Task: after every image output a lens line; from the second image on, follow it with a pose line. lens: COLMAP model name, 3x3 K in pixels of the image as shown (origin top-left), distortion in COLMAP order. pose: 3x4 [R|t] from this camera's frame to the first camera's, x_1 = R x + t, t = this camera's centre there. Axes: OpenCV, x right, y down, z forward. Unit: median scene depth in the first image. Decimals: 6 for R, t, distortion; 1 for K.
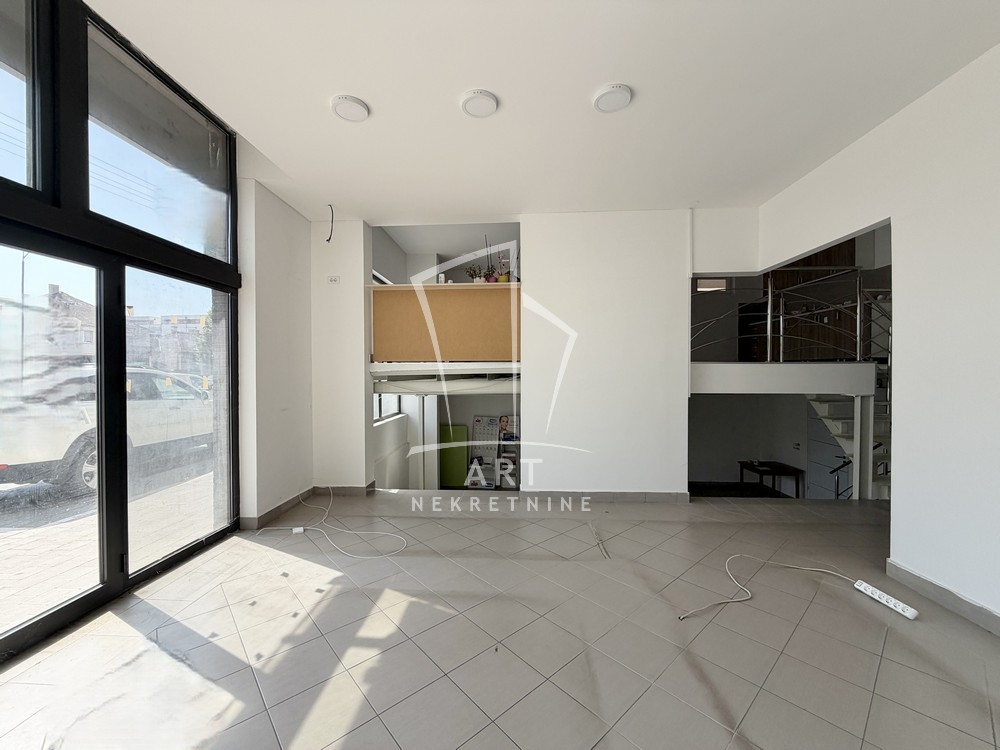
lens RADIAL K [[400.0, 0, 496.4], [0, 400.0, 375.6], [0, 0, 1]] dist [-0.000927, 0.000474]
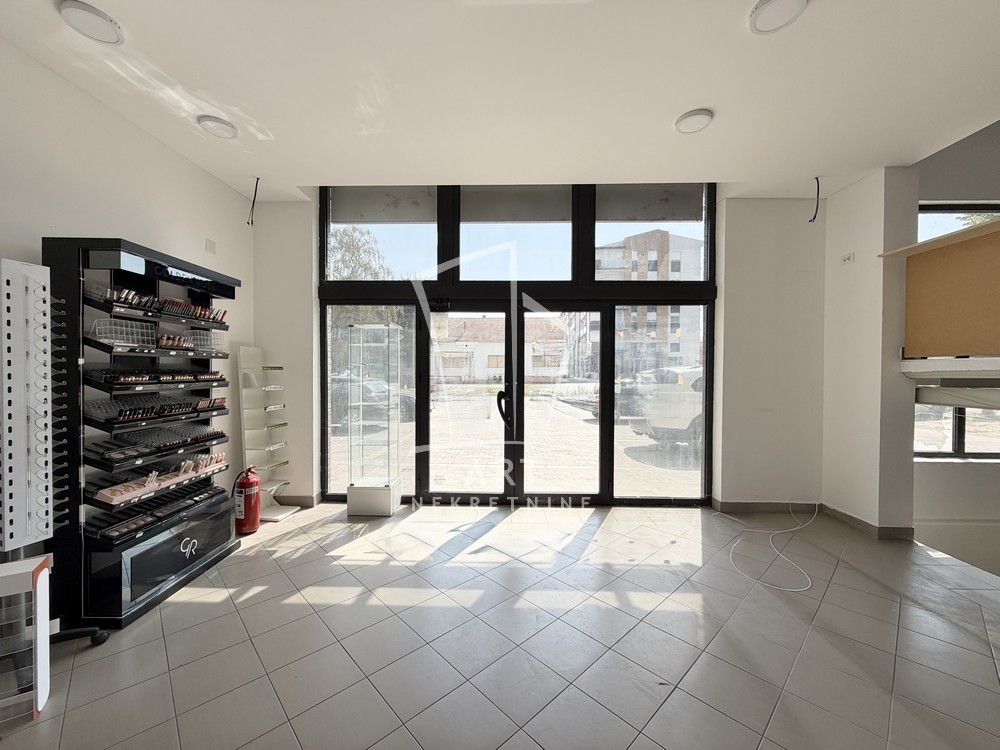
lens RADIAL K [[400.0, 0, 494.1], [0, 400.0, 377.4], [0, 0, 1]] dist [-0.000927, 0.000474]
pose [[0.022633, 0.025712, -0.999413, 0.498905], [-0.011077, 0.999614, 0.025467, -0.014476], [0.999682, 0.010494, 0.022909, 0.337632]]
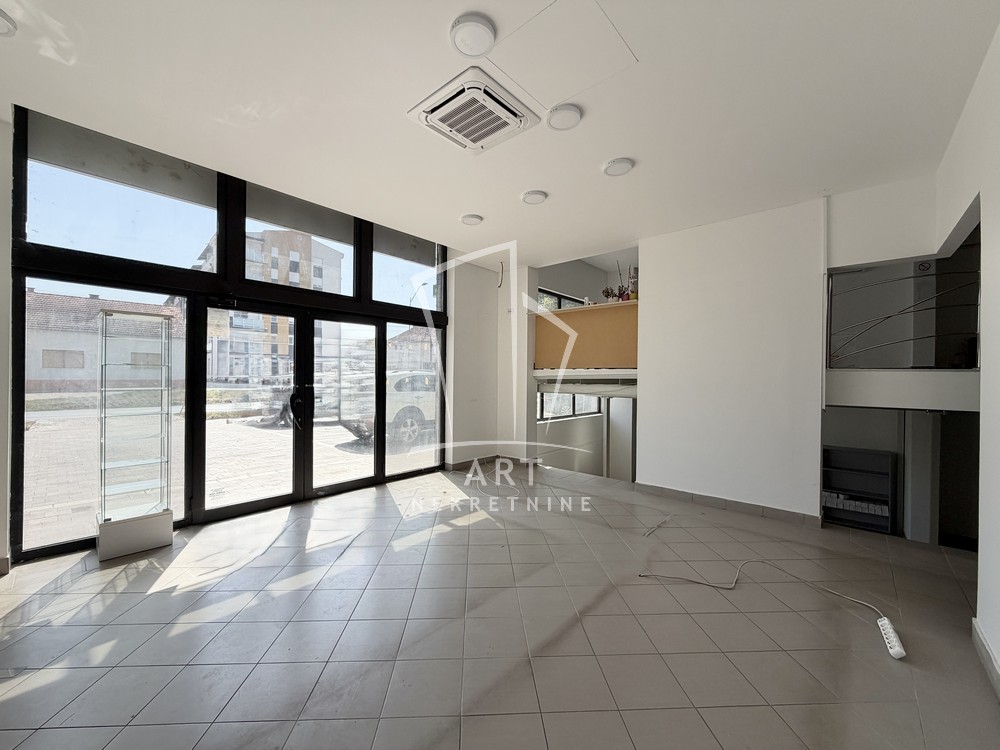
lens RADIAL K [[400.0, 0, 495.5], [0, 400.0, 375.7], [0, 0, 1]] dist [-0.000927, 0.000474]
pose [[0.779285, 0.011196, -0.626569, 0.566076], [-0.018040, 0.999827, -0.004571, -0.003482], [0.626410, 0.014866, 0.779352, -0.174125]]
